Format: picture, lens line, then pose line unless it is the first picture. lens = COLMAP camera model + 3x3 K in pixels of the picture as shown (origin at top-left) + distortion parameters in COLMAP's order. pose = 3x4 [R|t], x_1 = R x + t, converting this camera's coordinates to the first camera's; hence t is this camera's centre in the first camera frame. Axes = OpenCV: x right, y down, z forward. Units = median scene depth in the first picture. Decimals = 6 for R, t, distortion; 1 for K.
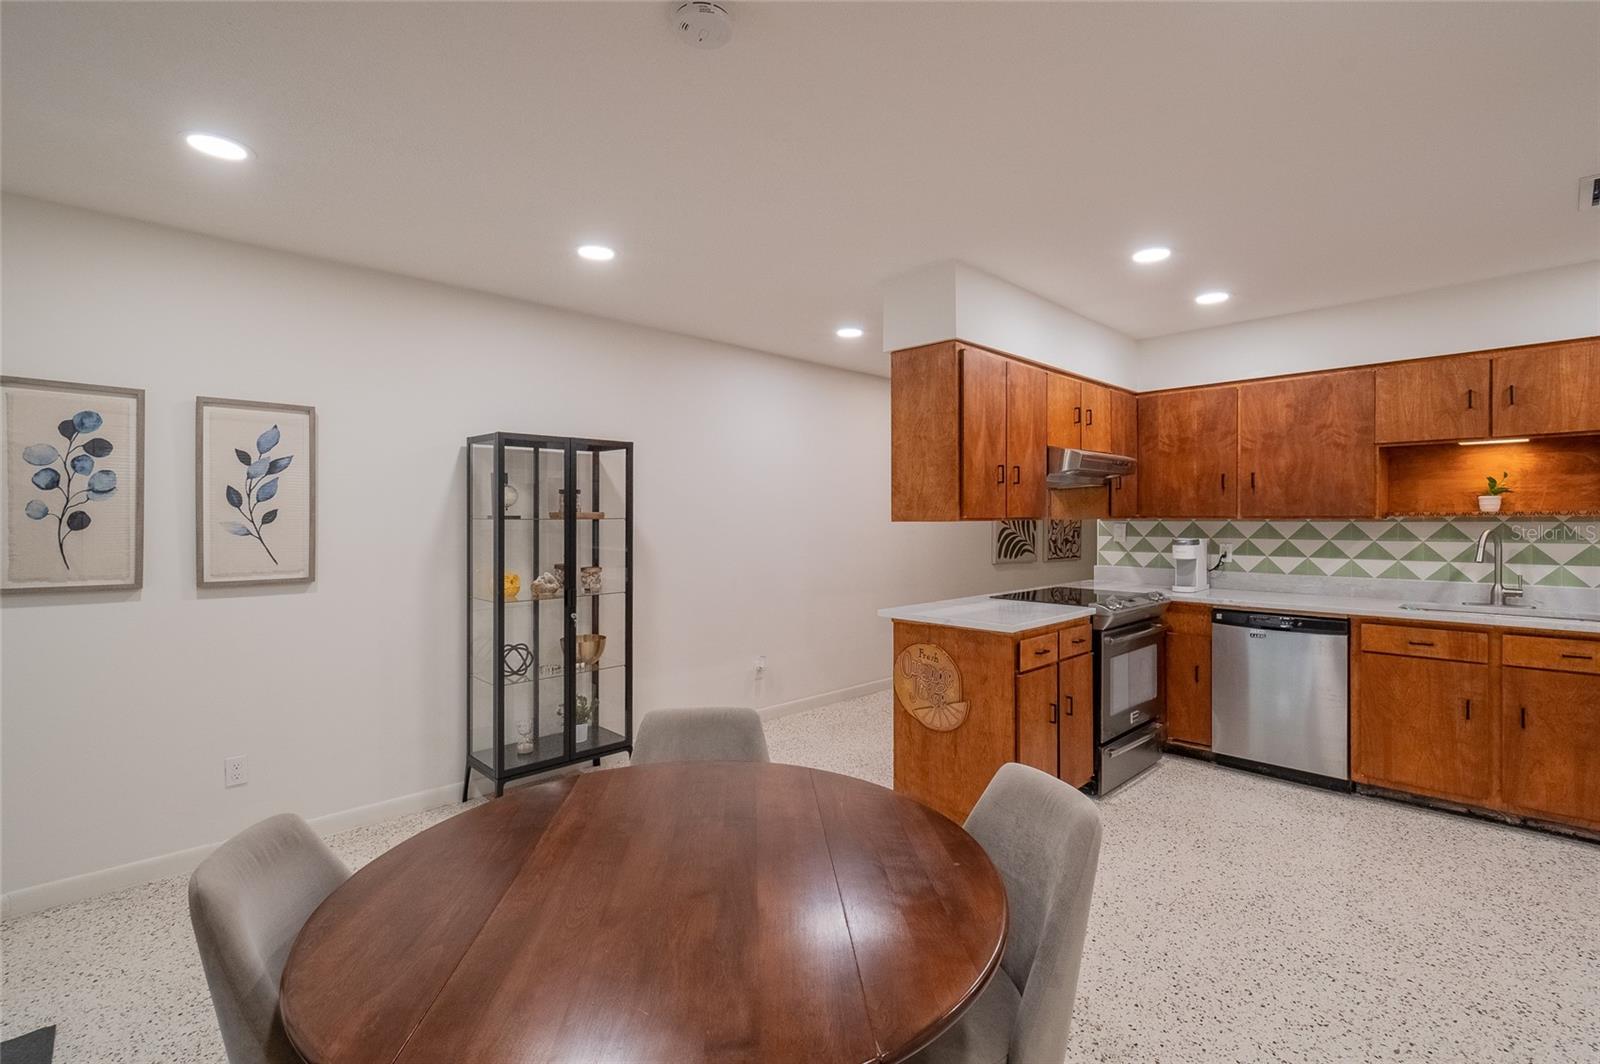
lens RADIAL K [[730.1, 0, 820.8], [0, 730.1, 523.7], [0, 0, 1]] dist [0.017327, -0.007278]
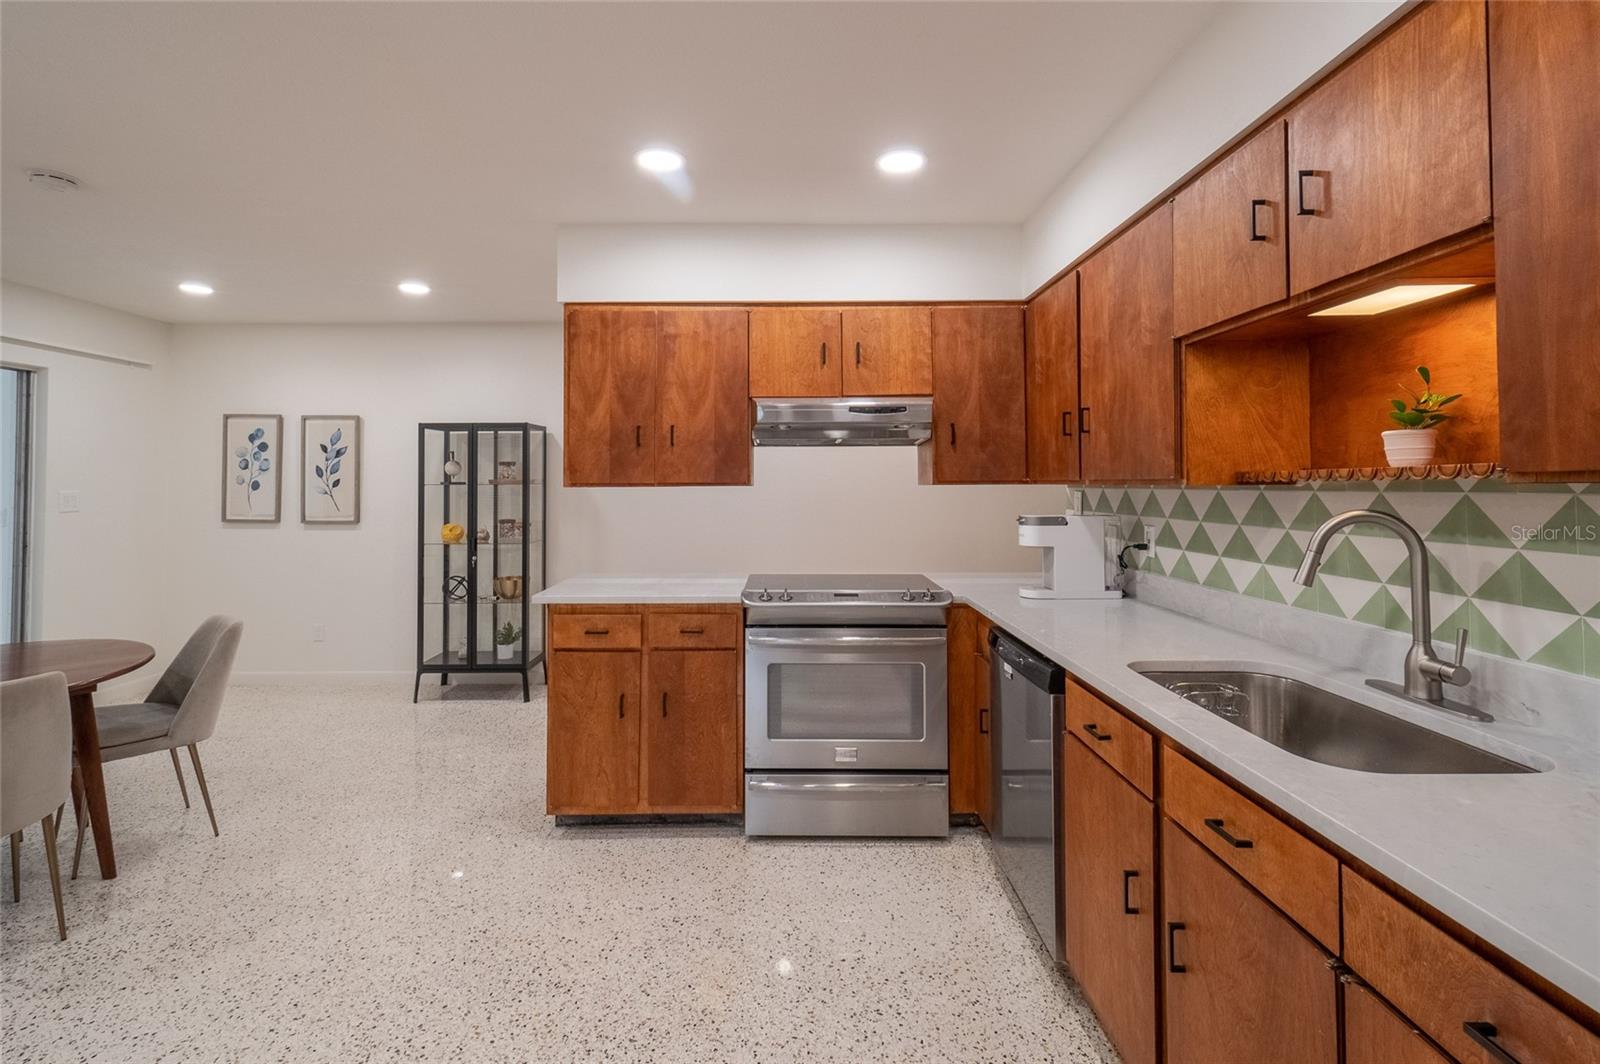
lens RADIAL K [[730.1, 0, 773.6], [0, 730.1, 470.2], [0, 0, 1]] dist [0.017327, -0.007278]
pose [[0.695311, -0.014087, -0.718571, 0.980637], [-0.006412, 0.999647, -0.025802, -0.001542], [0.718680, 0.022548, 0.694975, 0.470281]]
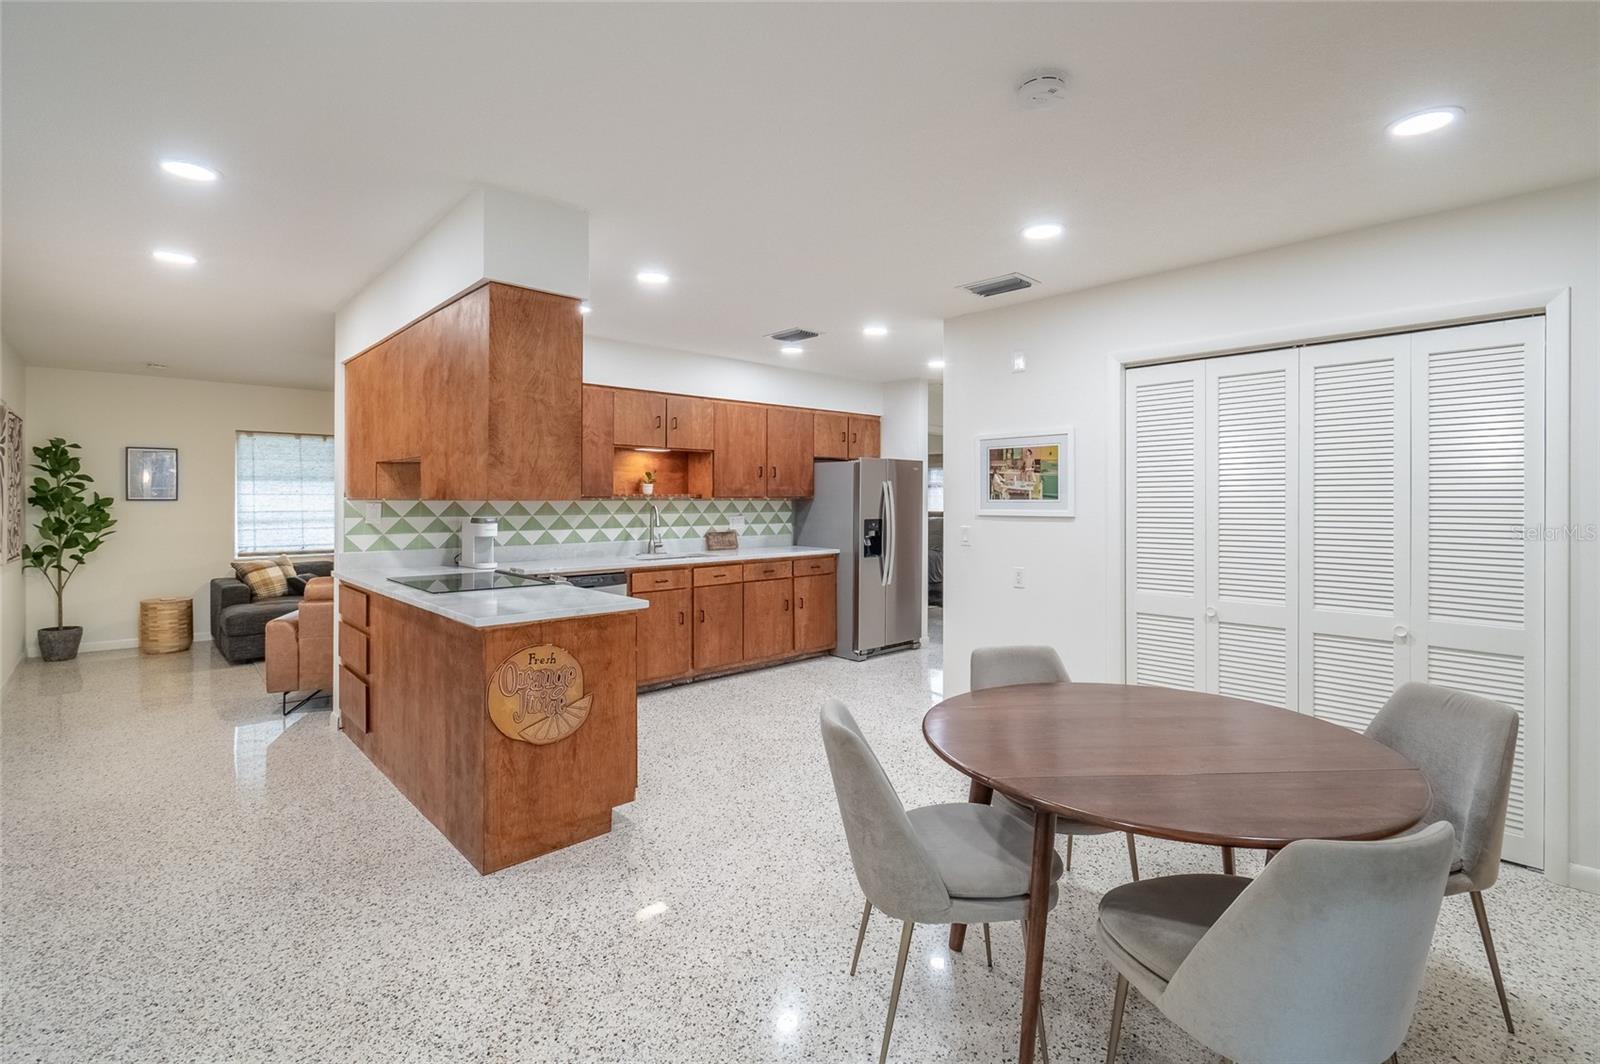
lens RADIAL K [[730.1, 0, 801.9], [0, 730.1, 501.3], [0, 0, 1]] dist [0.017327, -0.007278]
pose [[0.046303, -0.001399, 0.998926, -0.641783], [0.004867, 0.999987, 0.001175, -0.001459], [-0.998916, 0.004807, 0.046310, 0.616285]]
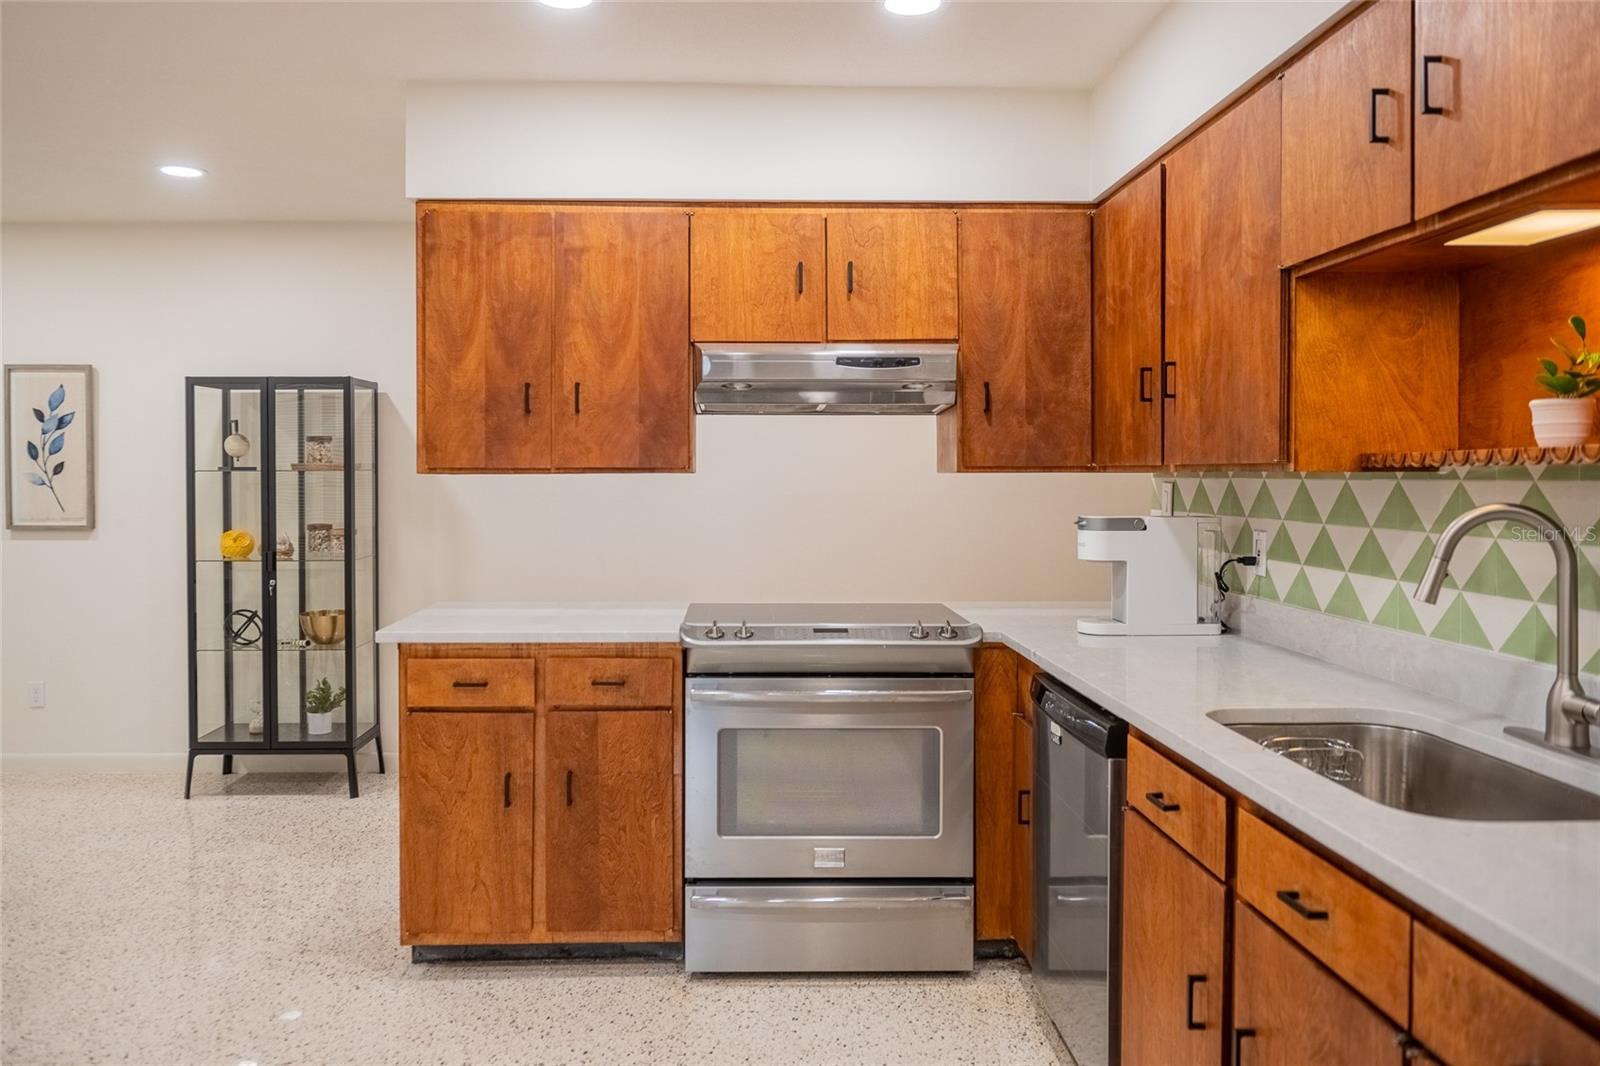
lens RADIAL K [[1163.9, 0, 751.1], [0, 1163.9, 486.9], [0, 0, 1]] dist [-0.006212, -0.006131]
pose [[0.713640, 0.009164, -0.700453, 1.033539], [-0.007922, 0.999956, 0.005012, 0.001121], [0.700468, 0.001972, 0.713681, 0.413276]]
